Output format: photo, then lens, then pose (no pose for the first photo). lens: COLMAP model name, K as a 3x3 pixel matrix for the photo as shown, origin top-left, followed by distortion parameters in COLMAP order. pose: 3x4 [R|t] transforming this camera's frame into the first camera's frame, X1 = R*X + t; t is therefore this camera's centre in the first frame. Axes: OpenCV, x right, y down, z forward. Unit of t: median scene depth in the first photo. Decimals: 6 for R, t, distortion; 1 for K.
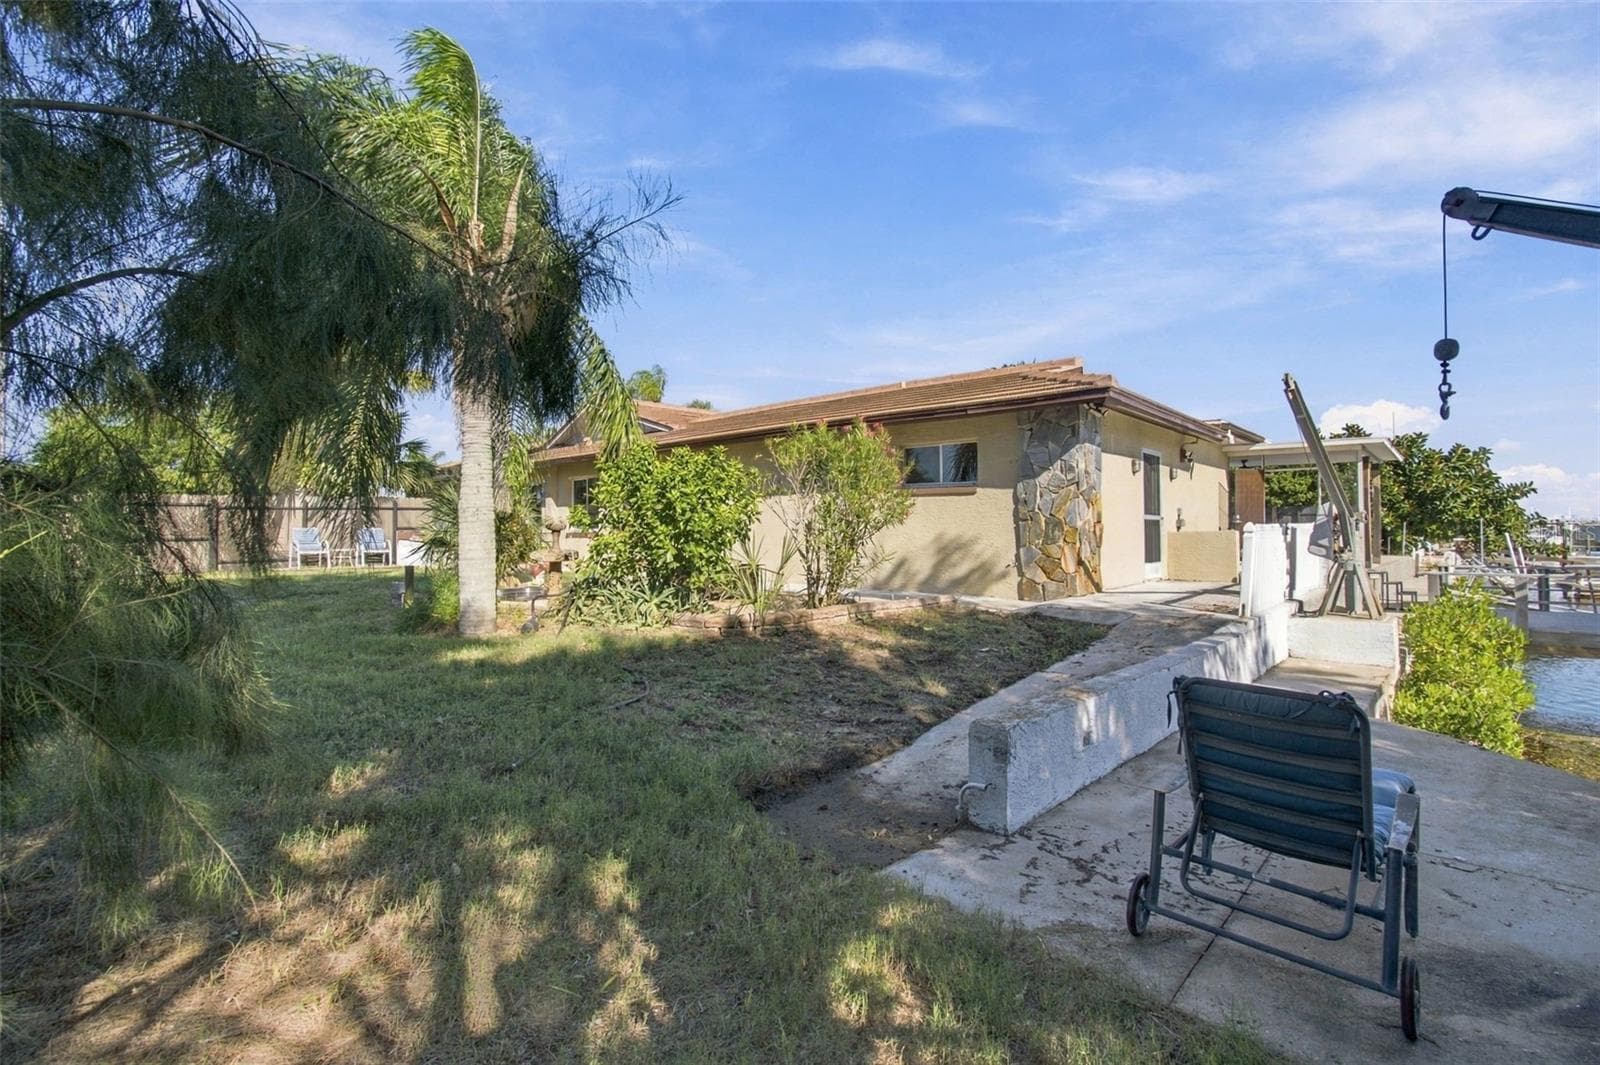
lens RADIAL K [[712.1, 0, 806.7], [0, 712.1, 532.7], [0, 0, 1]] dist [0.001932, 0.000226]
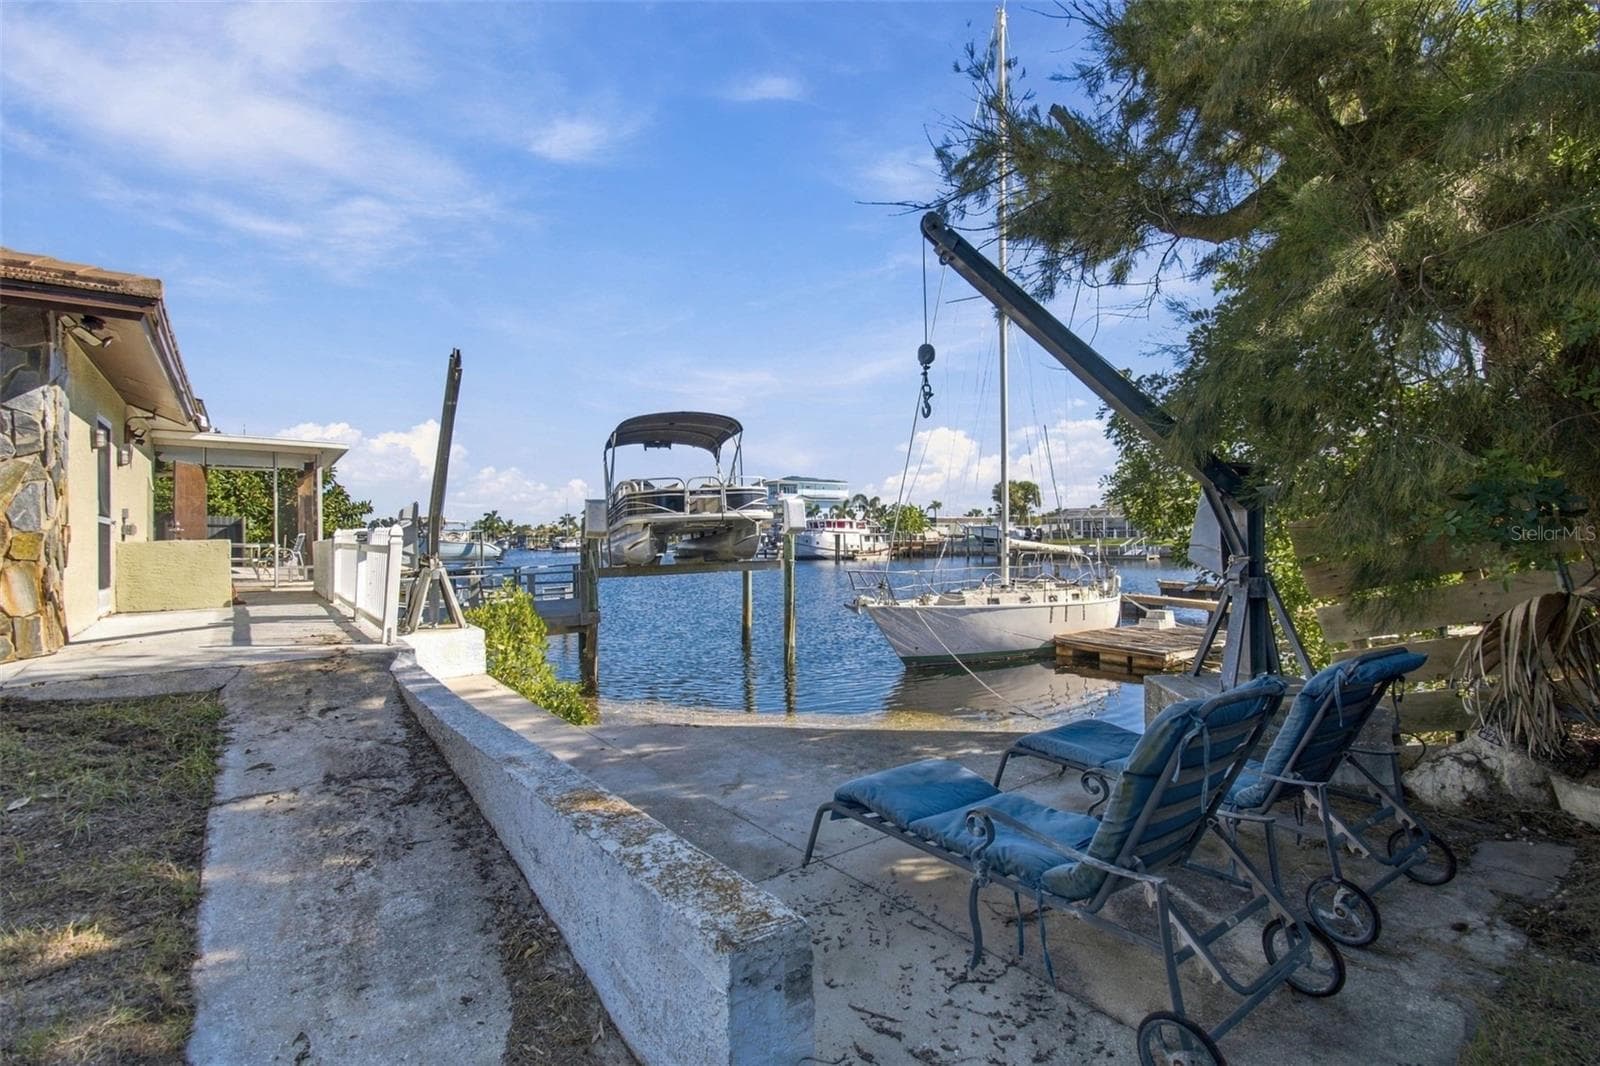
lens RADIAL K [[712.1, 0, 806.7], [0, 712.1, 533.2], [0, 0, 1]] dist [0.001932, 0.000226]
pose [[0.191788, 0.000822, 0.981436, -0.077224], [0.014126, 0.999894, -0.003598, 0.006809], [-0.981335, 0.014554, 0.191756, 0.372817]]
